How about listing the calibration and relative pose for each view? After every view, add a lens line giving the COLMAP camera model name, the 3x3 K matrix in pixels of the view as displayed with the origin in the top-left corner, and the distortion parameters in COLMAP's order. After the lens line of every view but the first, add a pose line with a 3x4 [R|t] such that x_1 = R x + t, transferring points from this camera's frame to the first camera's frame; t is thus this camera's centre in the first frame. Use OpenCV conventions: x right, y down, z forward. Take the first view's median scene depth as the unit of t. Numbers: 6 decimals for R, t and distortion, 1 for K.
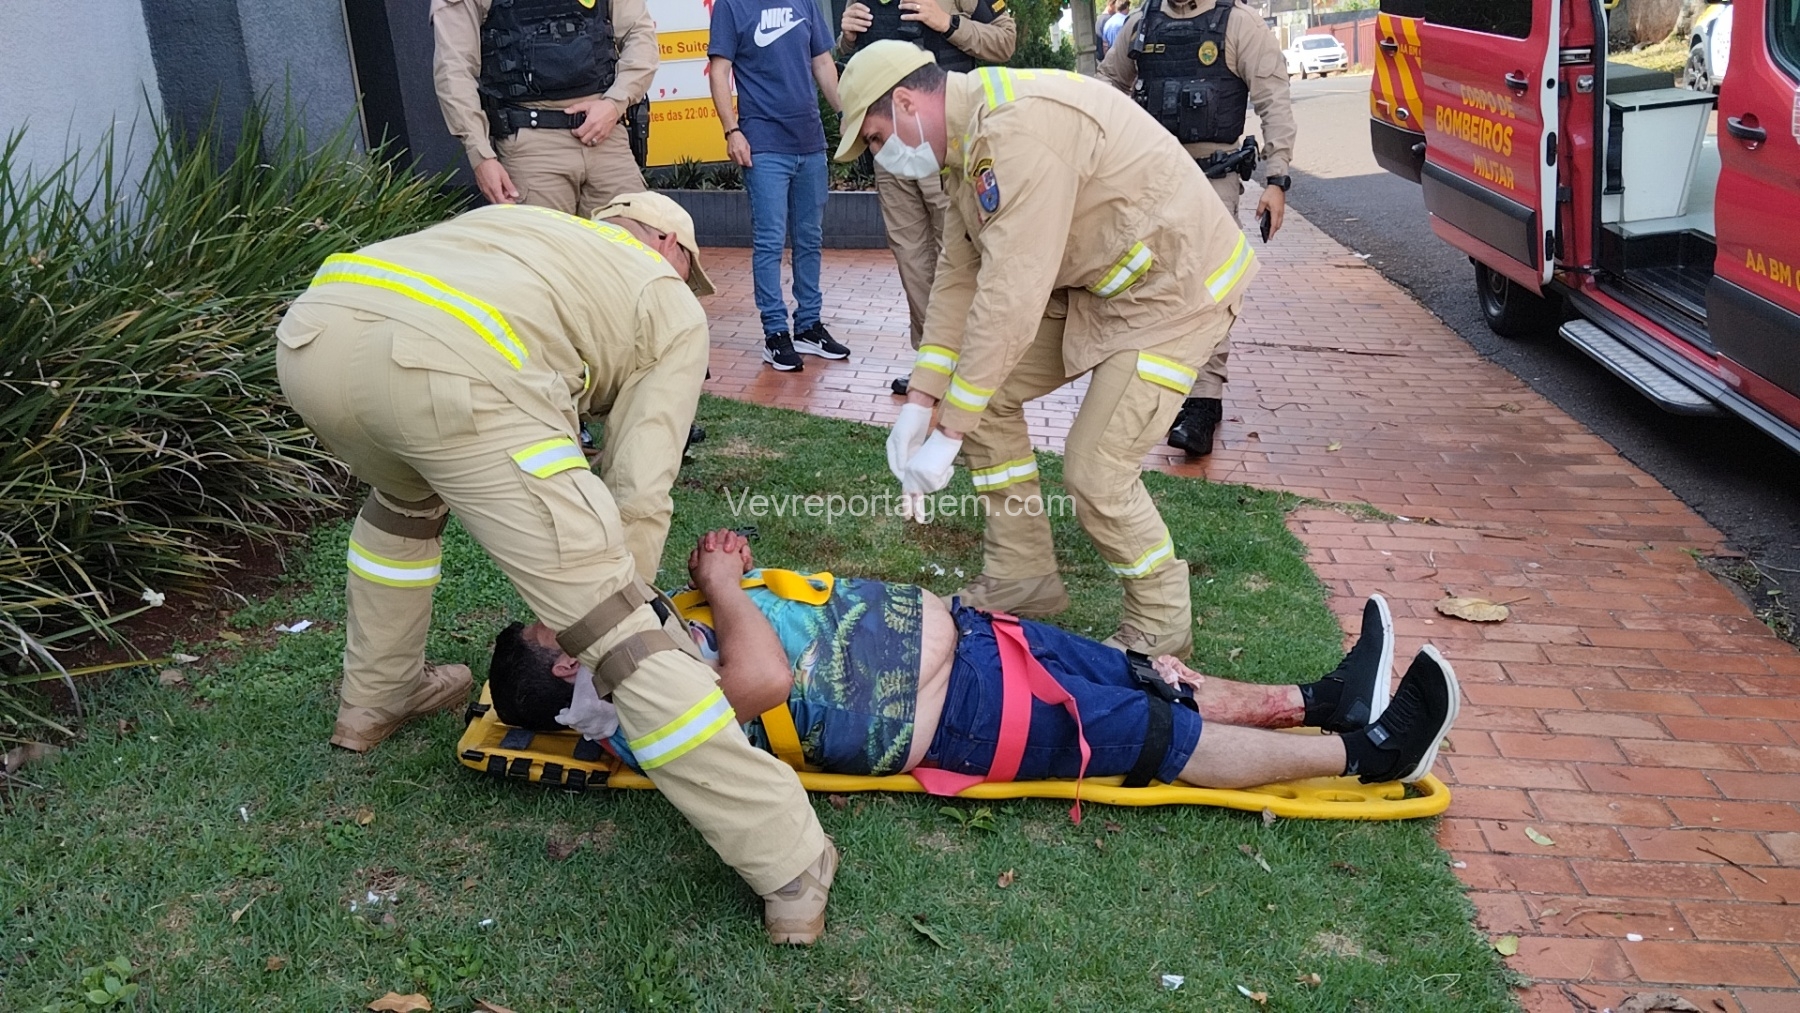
lens RADIAL K [[1470.6, 0, 899.7], [0, 1470.6, 512.0], [0, 0, 1]] dist [0.096598, -0.180320]
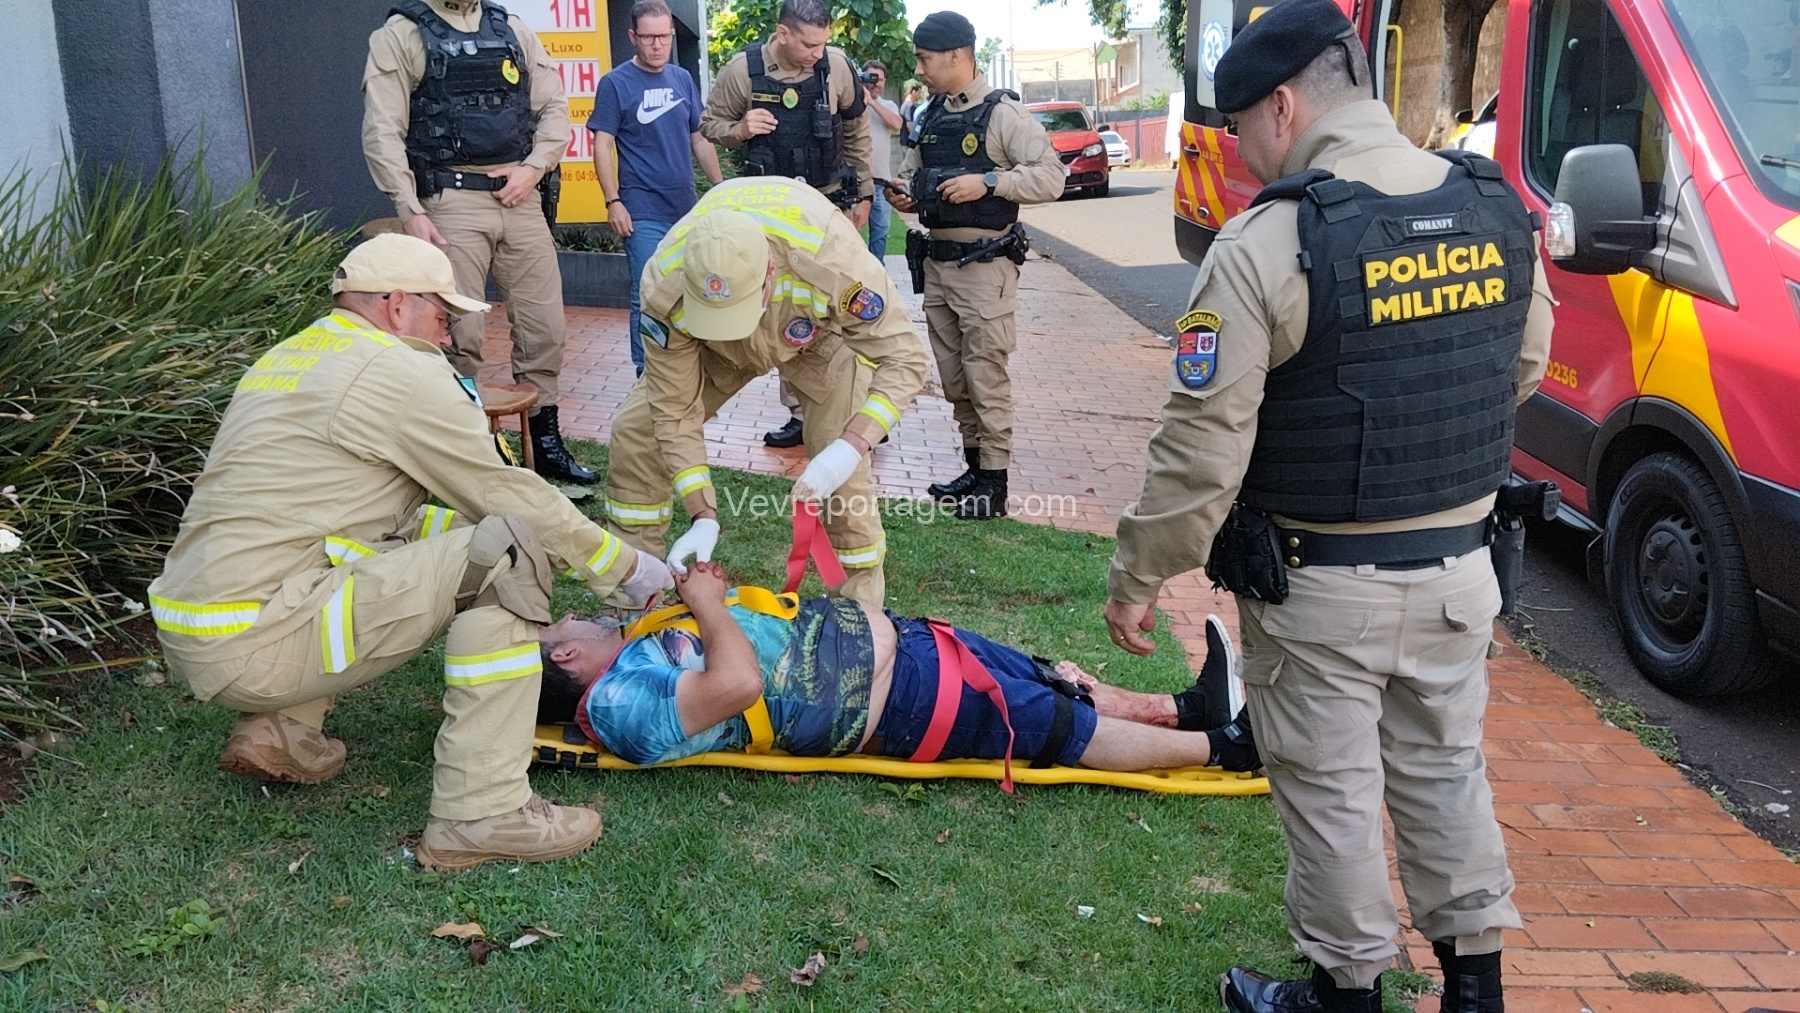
lens RADIAL K [[1472.7, 0, 900.0], [0, 1472.7, 506.5], [0, 0, 1]] dist [0.100555, -0.186410]
pose [[0.989746, 0.019757, 0.141467, -0.084045], [-0.012578, 0.998596, -0.051462, 0.026519], [-0.142285, 0.049155, 0.988604, -0.117172]]
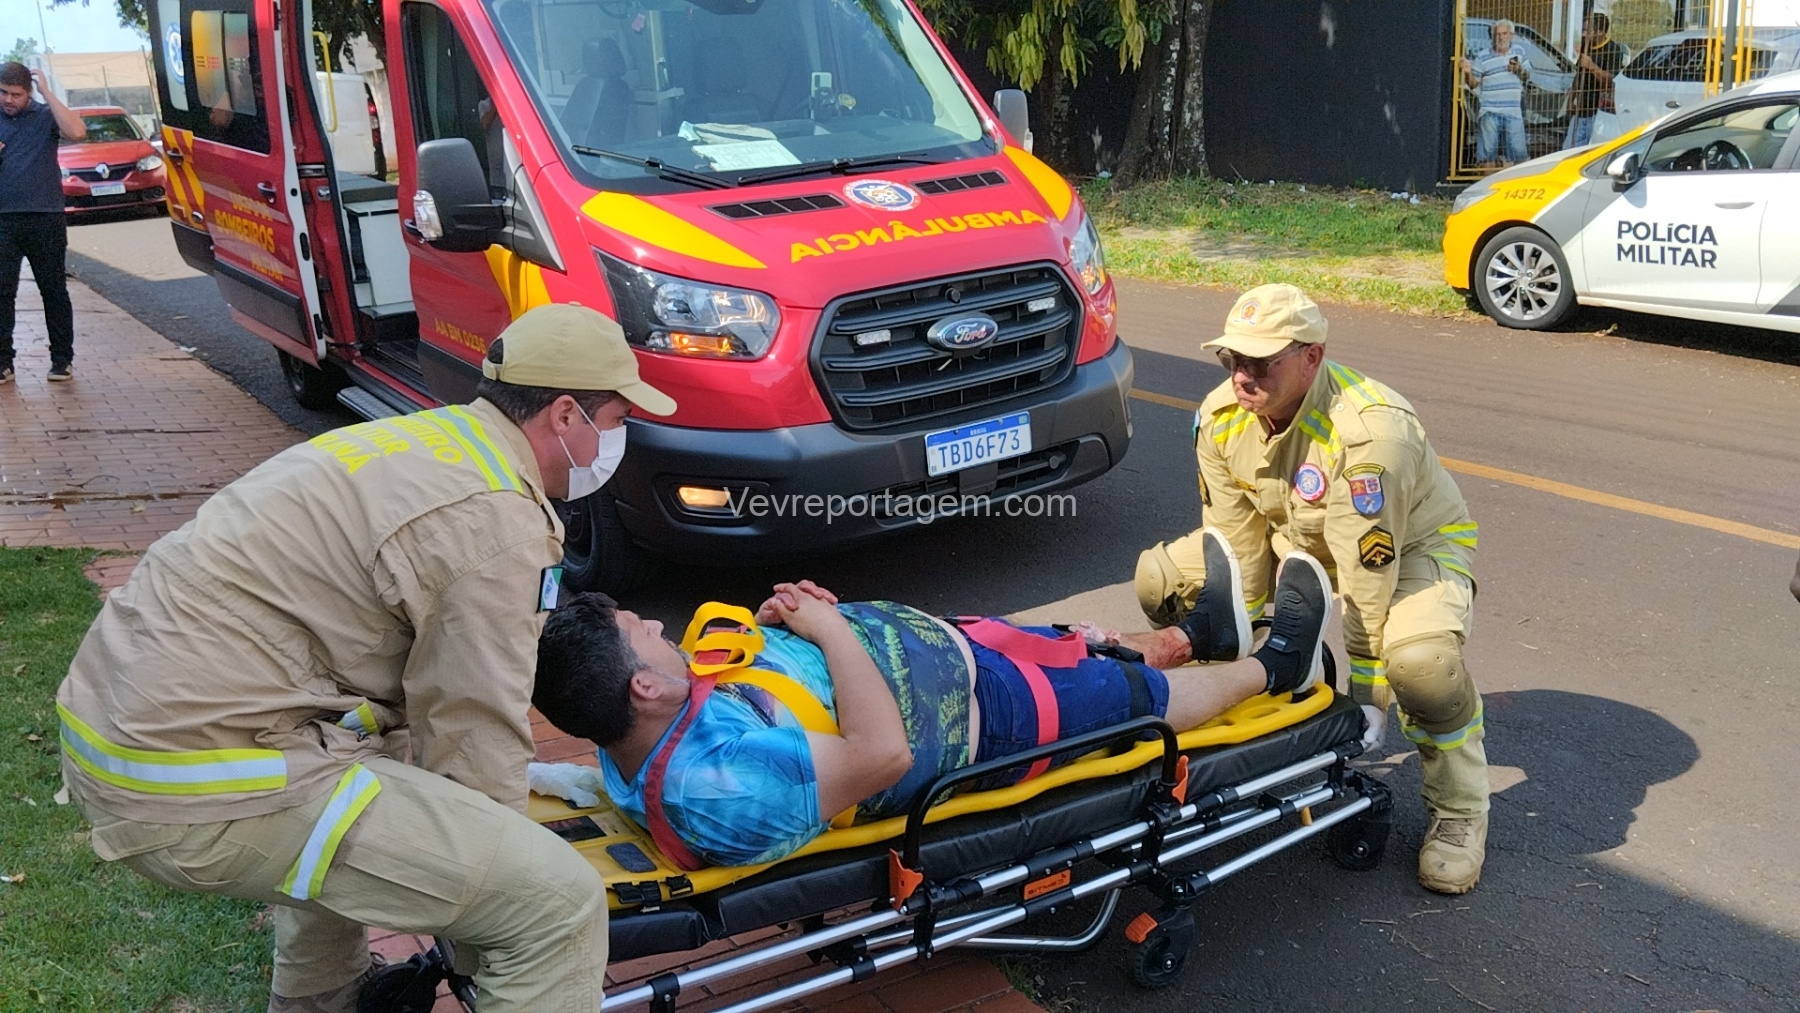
lens RADIAL K [[1474.1, 0, 895.8], [0, 1474.1, 510.4], [0, 0, 1]] dist [0.070402, -0.155689]
pose [[0.763059, -0.114452, 0.636115, 0.024287], [0.158799, 0.987227, -0.012864, 0.081911], [-0.626517, 0.110831, 0.771487, -0.282551]]
